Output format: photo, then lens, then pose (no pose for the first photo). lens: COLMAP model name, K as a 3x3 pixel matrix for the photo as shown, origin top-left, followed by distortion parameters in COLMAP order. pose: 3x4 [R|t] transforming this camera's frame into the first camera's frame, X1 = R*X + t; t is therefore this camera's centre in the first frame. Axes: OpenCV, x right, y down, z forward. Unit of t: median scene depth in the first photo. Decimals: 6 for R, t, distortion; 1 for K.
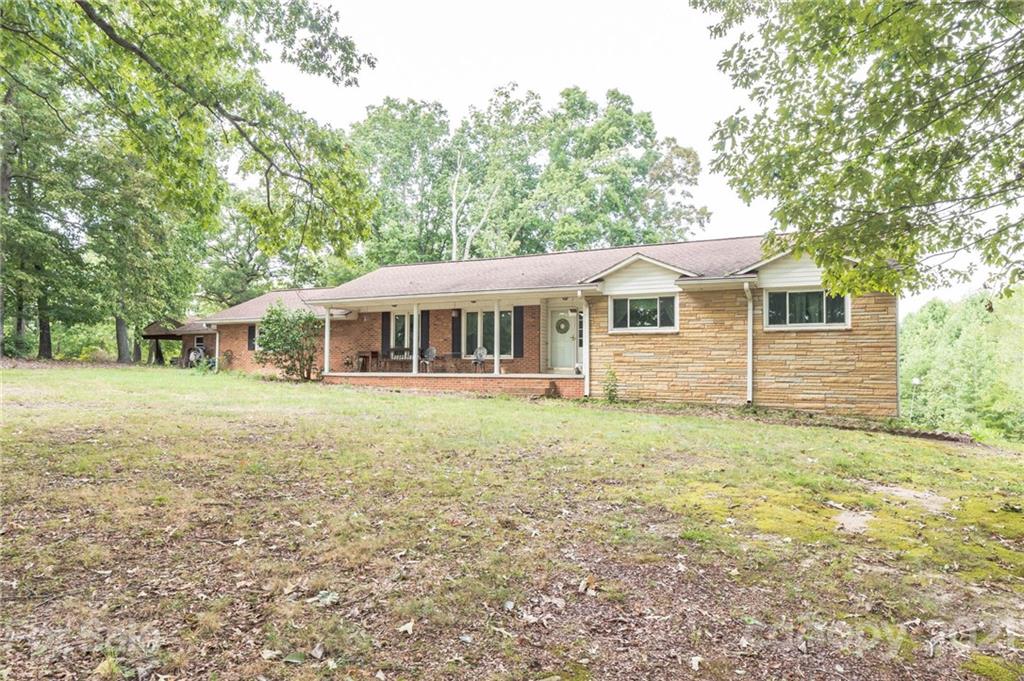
lens RADIAL K [[650.1, 0, 511.2], [0, 650.1, 345.2], [0, 0, 1]] dist [0.001295, -0.000014]
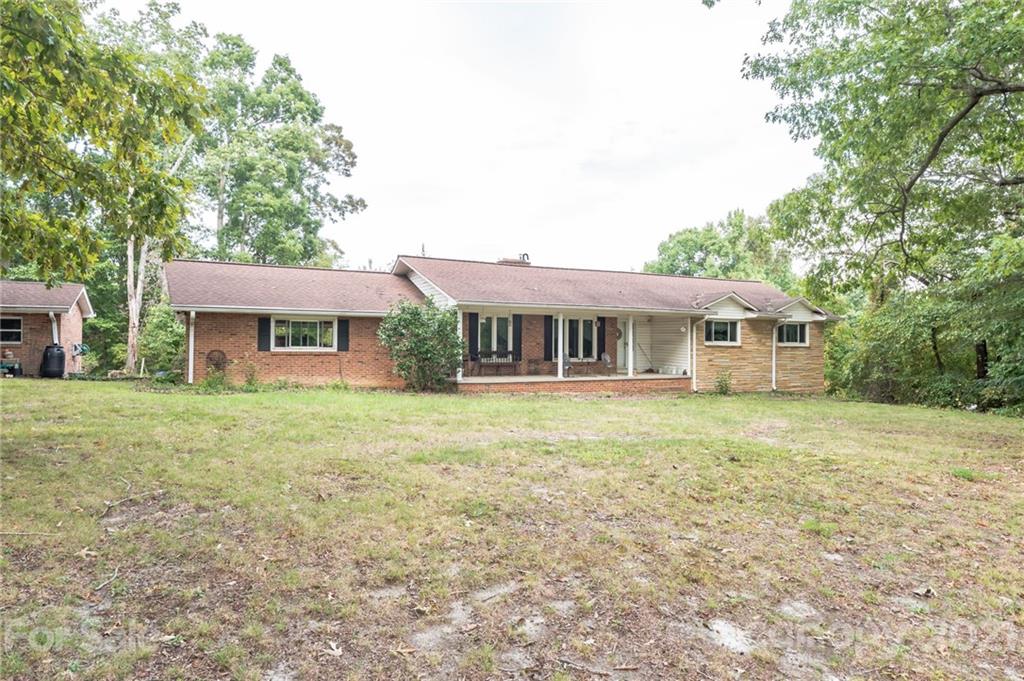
lens RADIAL K [[650.1, 0, 511.2], [0, 650.1, 339.5], [0, 0, 1]] dist [0.001295, -0.000014]
pose [[0.559174, 0.007704, 0.829015, -1.063427], [-0.035465, 0.999264, 0.014635, -0.030582], [-0.828292, -0.037584, 0.559035, 0.484010]]
